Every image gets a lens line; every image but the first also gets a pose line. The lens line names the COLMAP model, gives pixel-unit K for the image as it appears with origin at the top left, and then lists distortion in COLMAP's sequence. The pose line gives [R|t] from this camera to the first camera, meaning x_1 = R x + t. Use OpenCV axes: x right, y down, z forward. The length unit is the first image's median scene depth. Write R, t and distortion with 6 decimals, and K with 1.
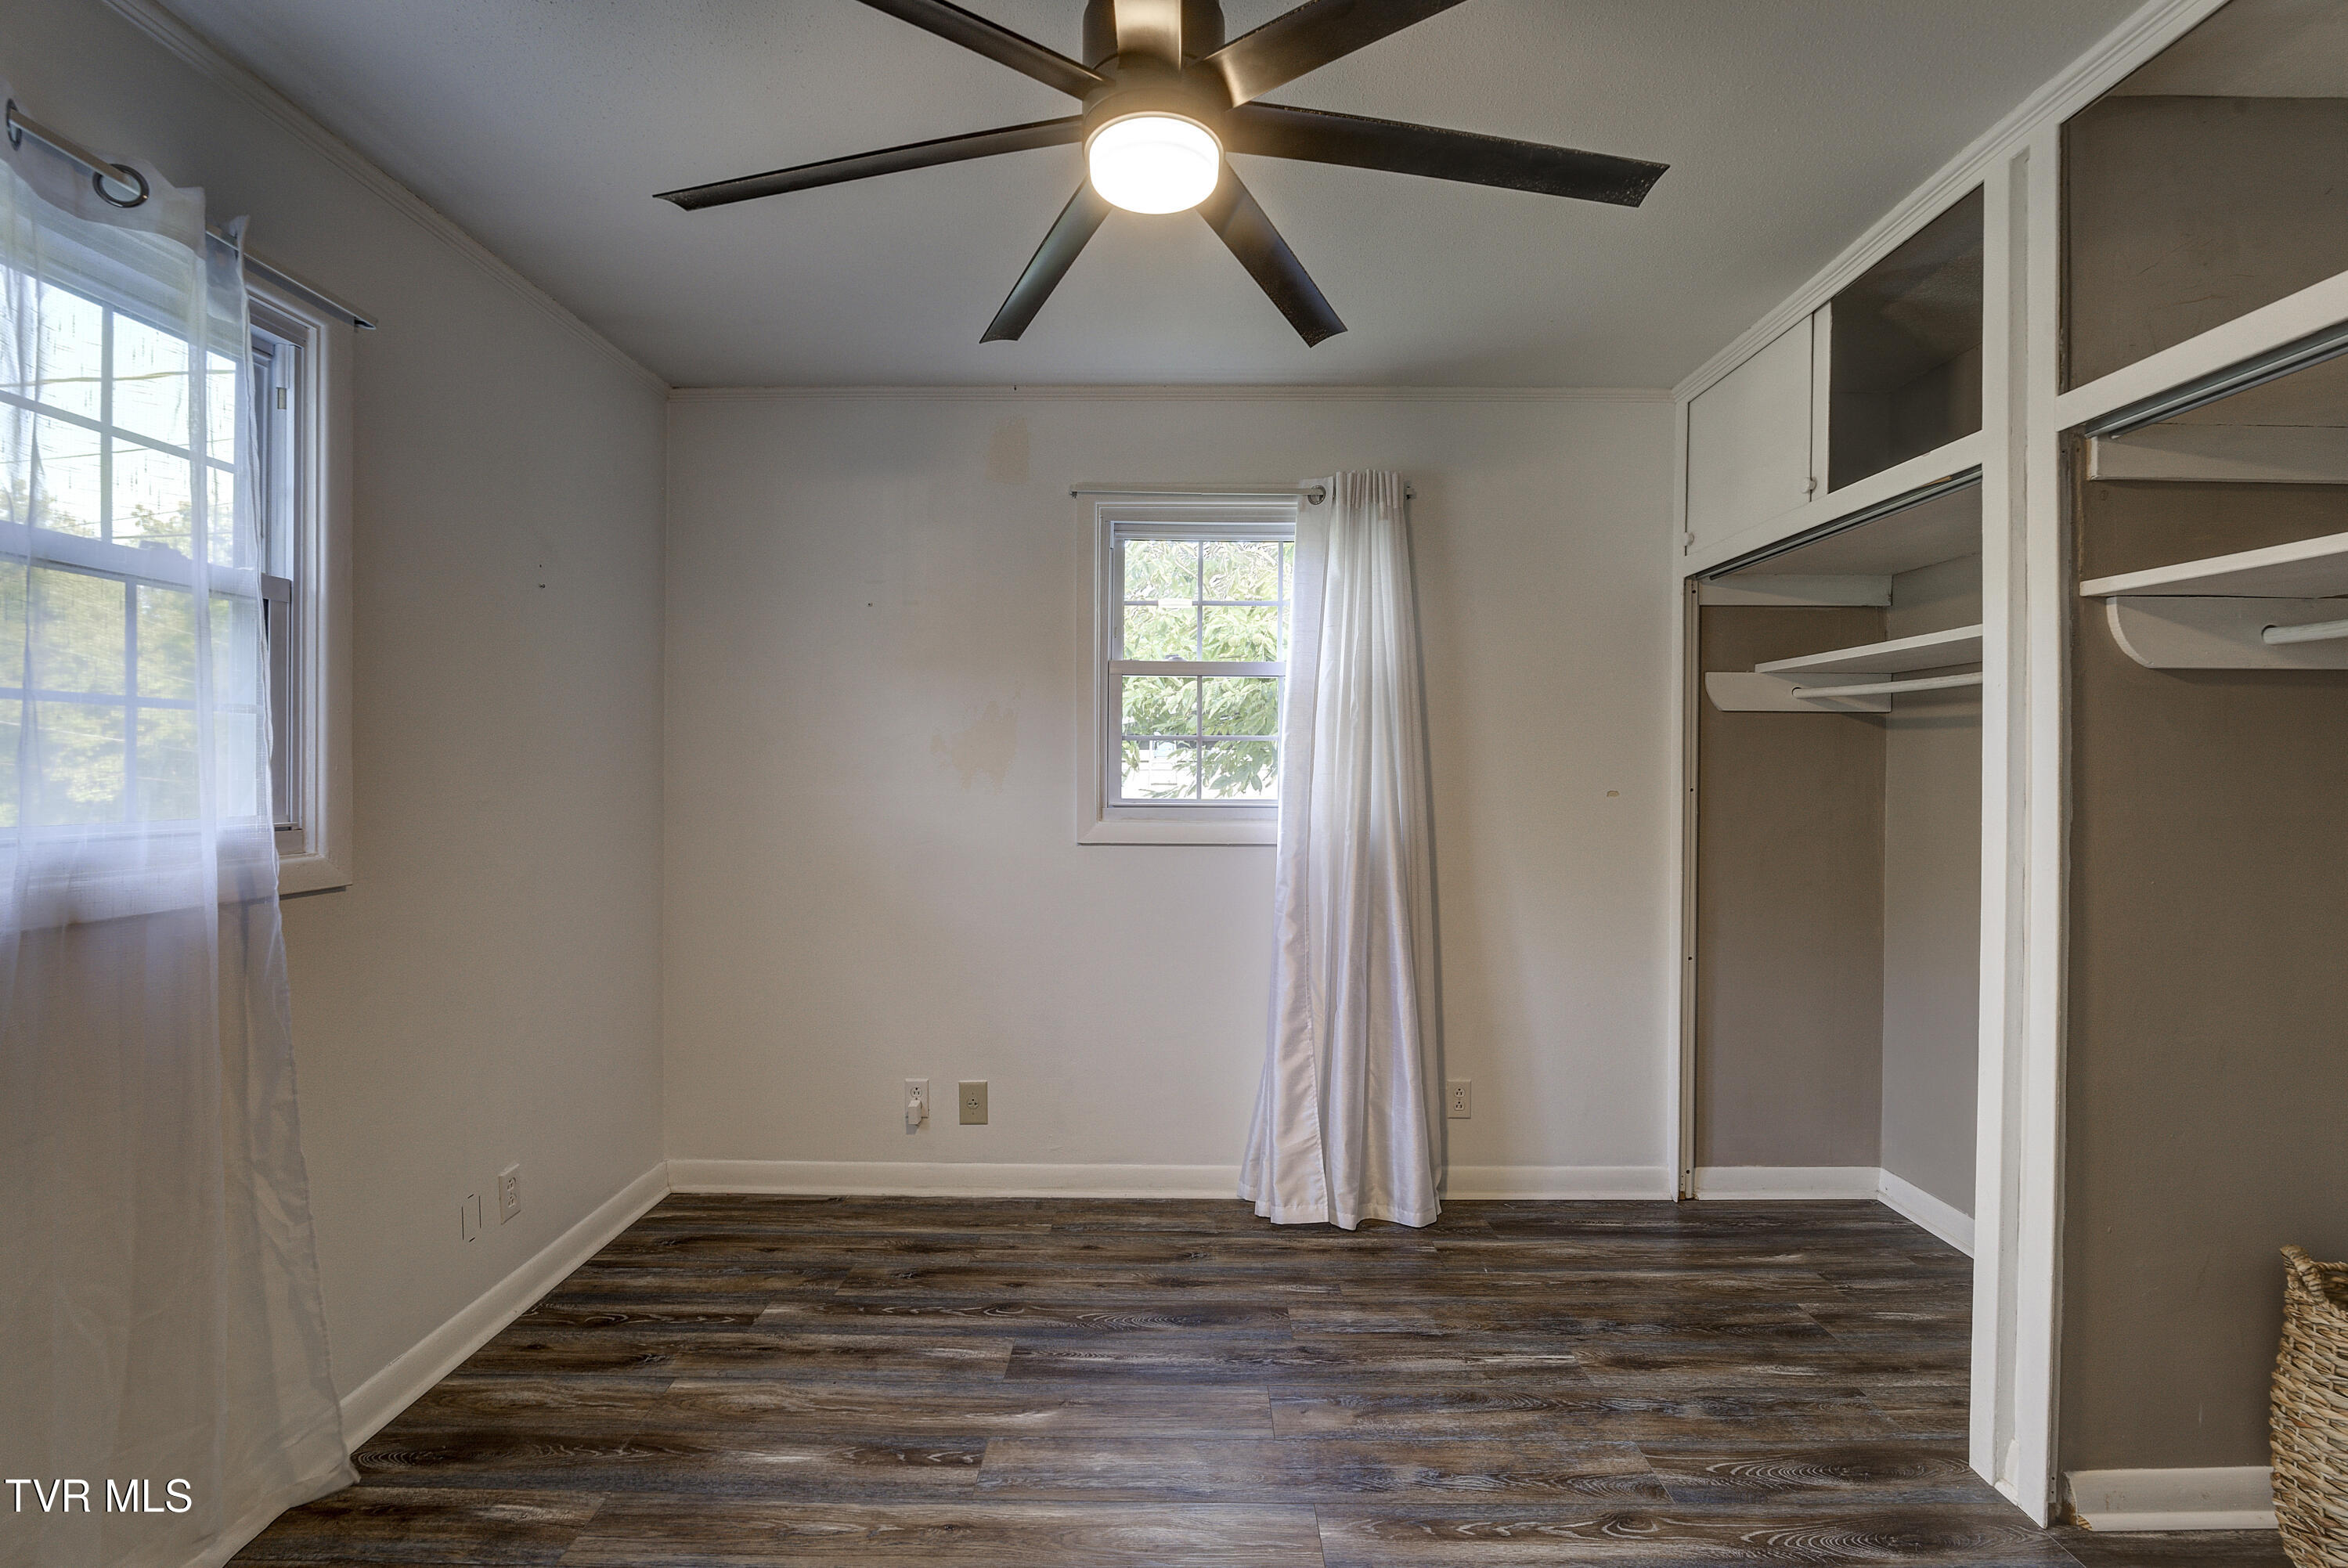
lens RADIAL K [[1080.5, 0, 1174.0], [0, 1080.5, 784.0], [0, 0, 1]] dist [-0.015104, -0.000171]
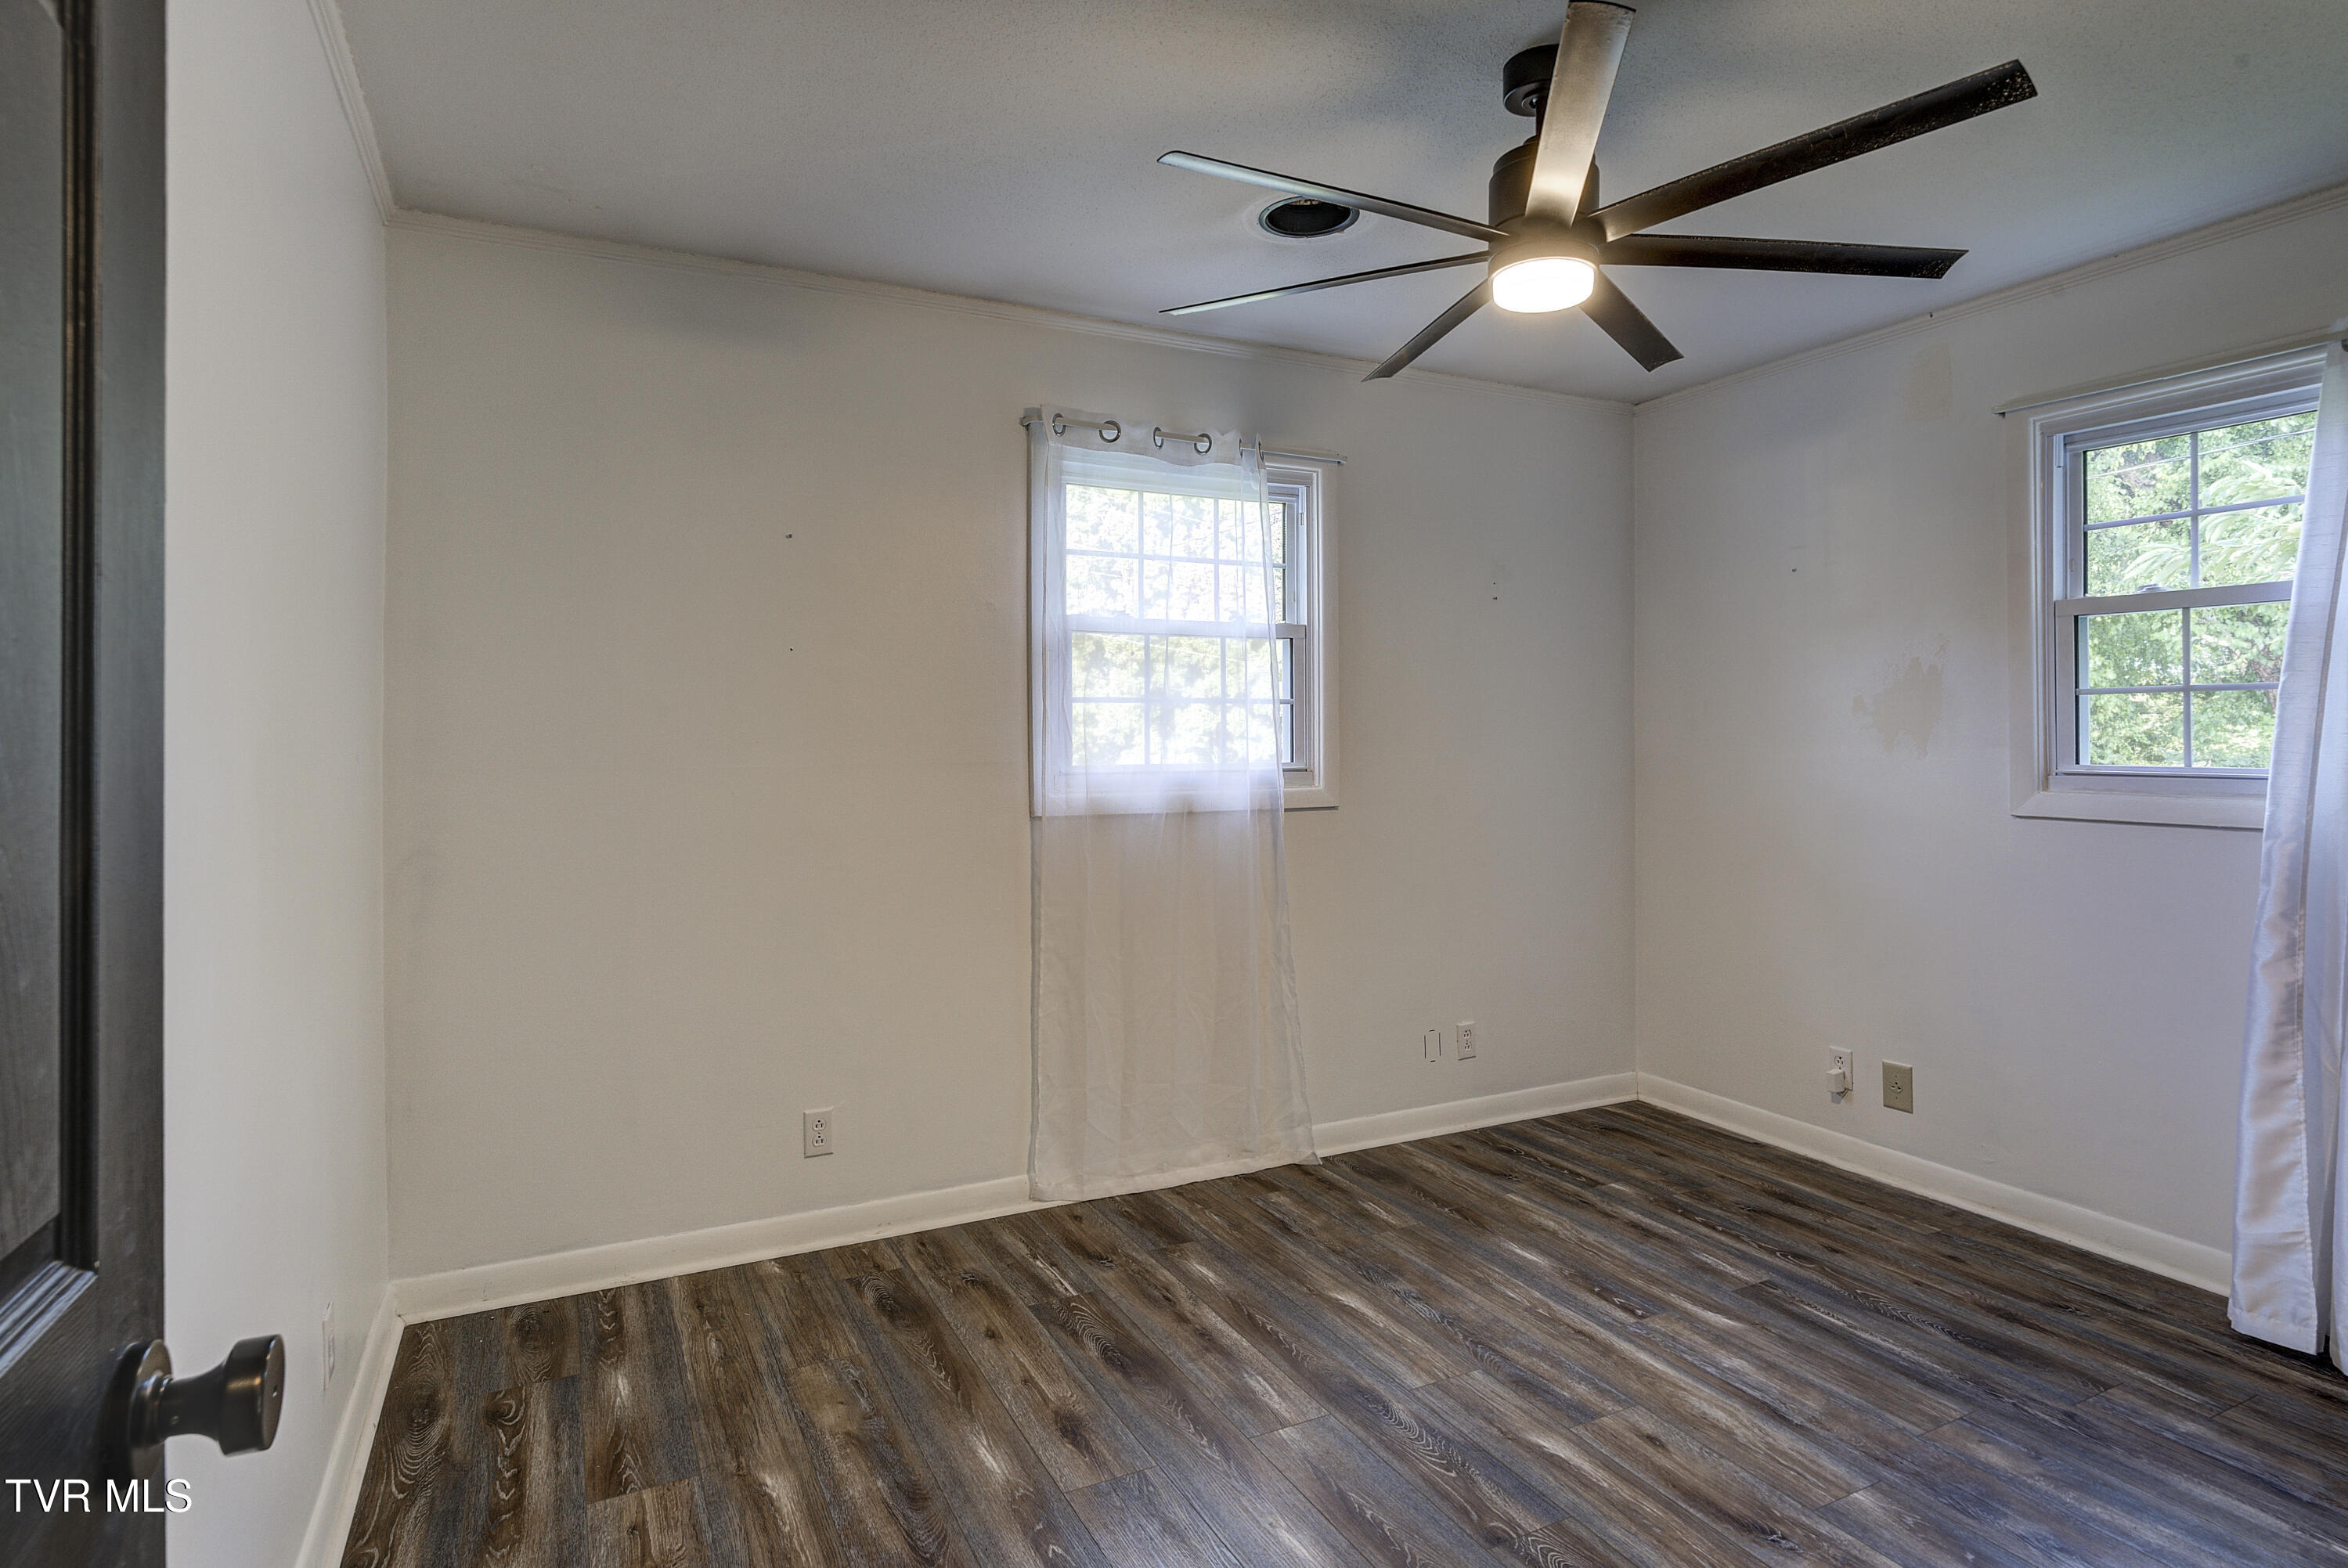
lens RADIAL K [[1219.2, 0, 1172.6], [0, 1219.2, 756.6], [0, 0, 1]] dist [0.000403, 0.000119]
pose [[0.459258, 0.008803, -0.888259, 0.608026], [-0.004494, 0.999961, 0.007587, 0.004121], [0.888292, 0.000508, 0.459280, -0.063255]]
